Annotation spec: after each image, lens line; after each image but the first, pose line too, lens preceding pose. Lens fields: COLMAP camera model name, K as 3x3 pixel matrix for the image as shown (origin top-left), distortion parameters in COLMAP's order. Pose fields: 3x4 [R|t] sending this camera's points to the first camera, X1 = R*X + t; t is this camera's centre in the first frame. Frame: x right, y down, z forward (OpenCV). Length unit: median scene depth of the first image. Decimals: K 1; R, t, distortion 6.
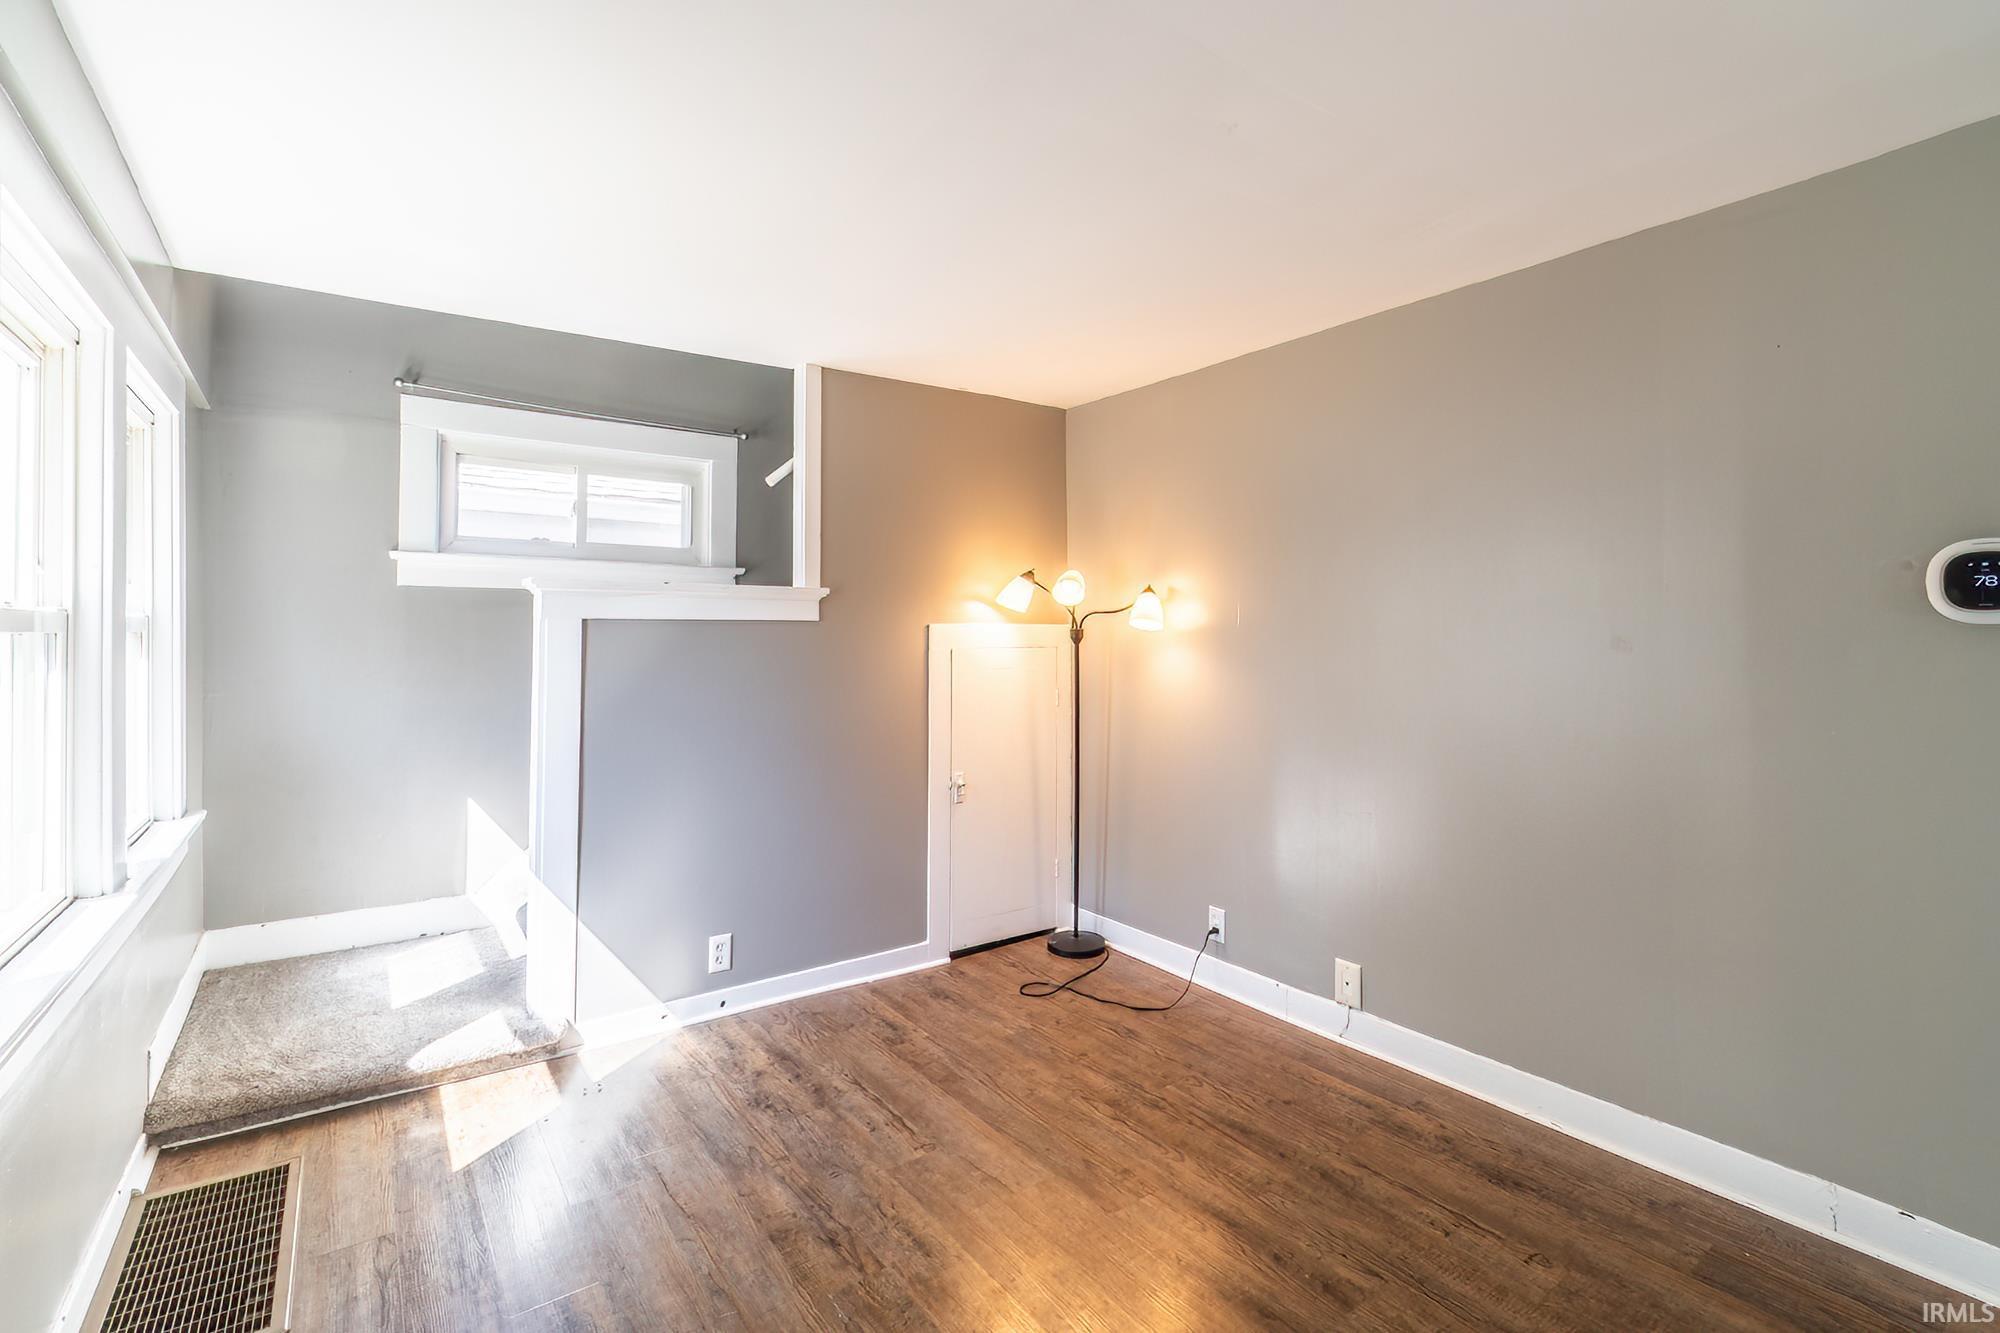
lens RADIAL K [[910.7, 0, 1000.7], [0, 910.7, 630.5], [0, 0, 1]] dist [-0.001836, 0.000658]
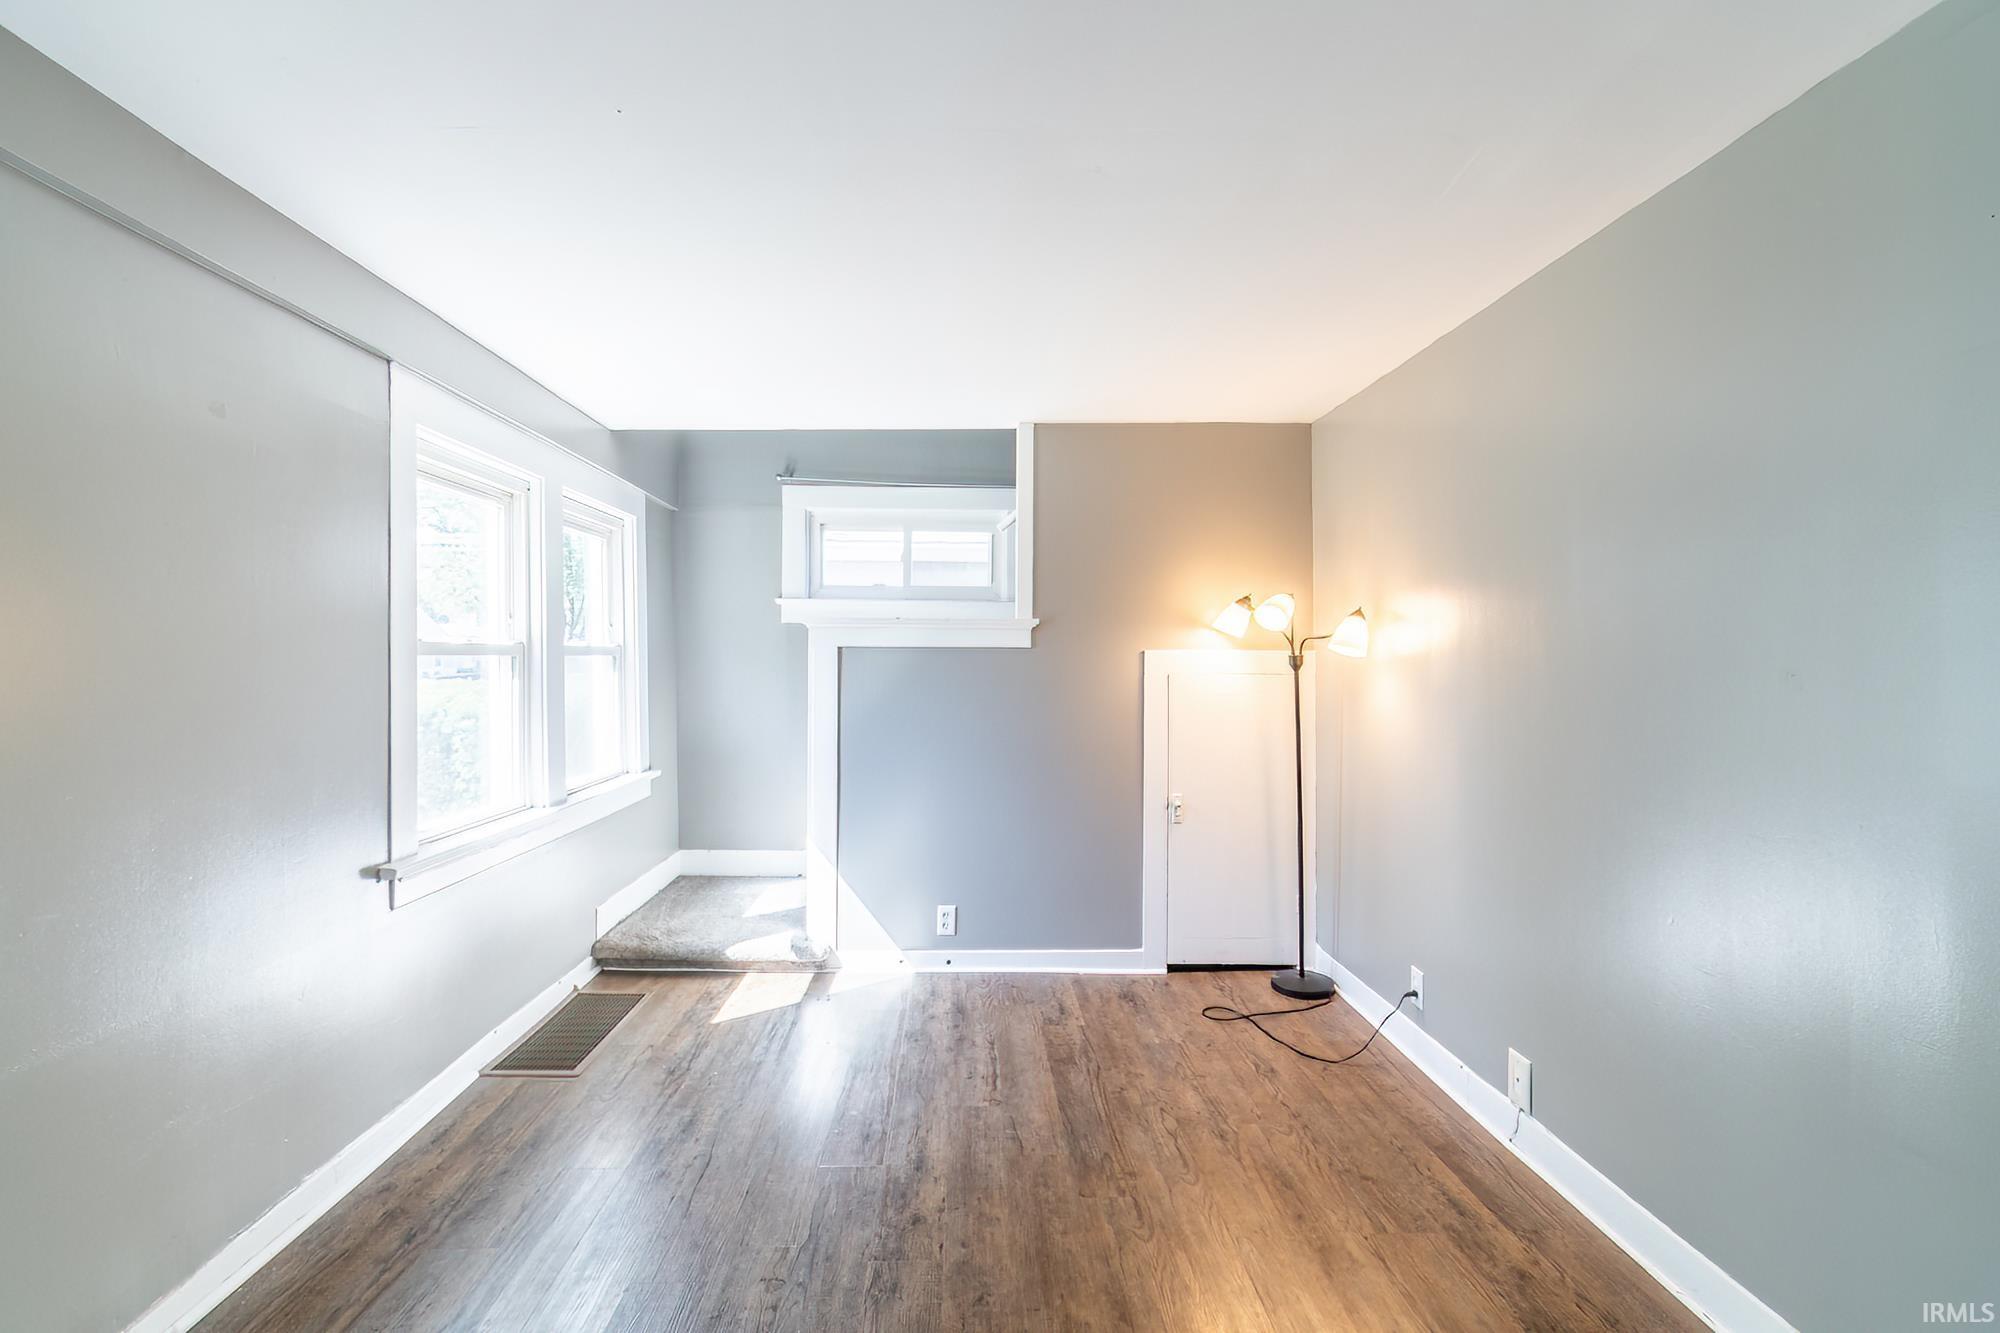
lens RADIAL K [[894.4, 0, 983.7], [0, 894.4, 672.2], [0, 0, 1]] dist [0.001497, 0.000386]
pose [[0.824298, 0.013422, -0.565997, 0.405685], [-0.003317, 0.999816, 0.018878, -0.000708], [0.566147, -0.013684, 0.824191, 0.045186]]
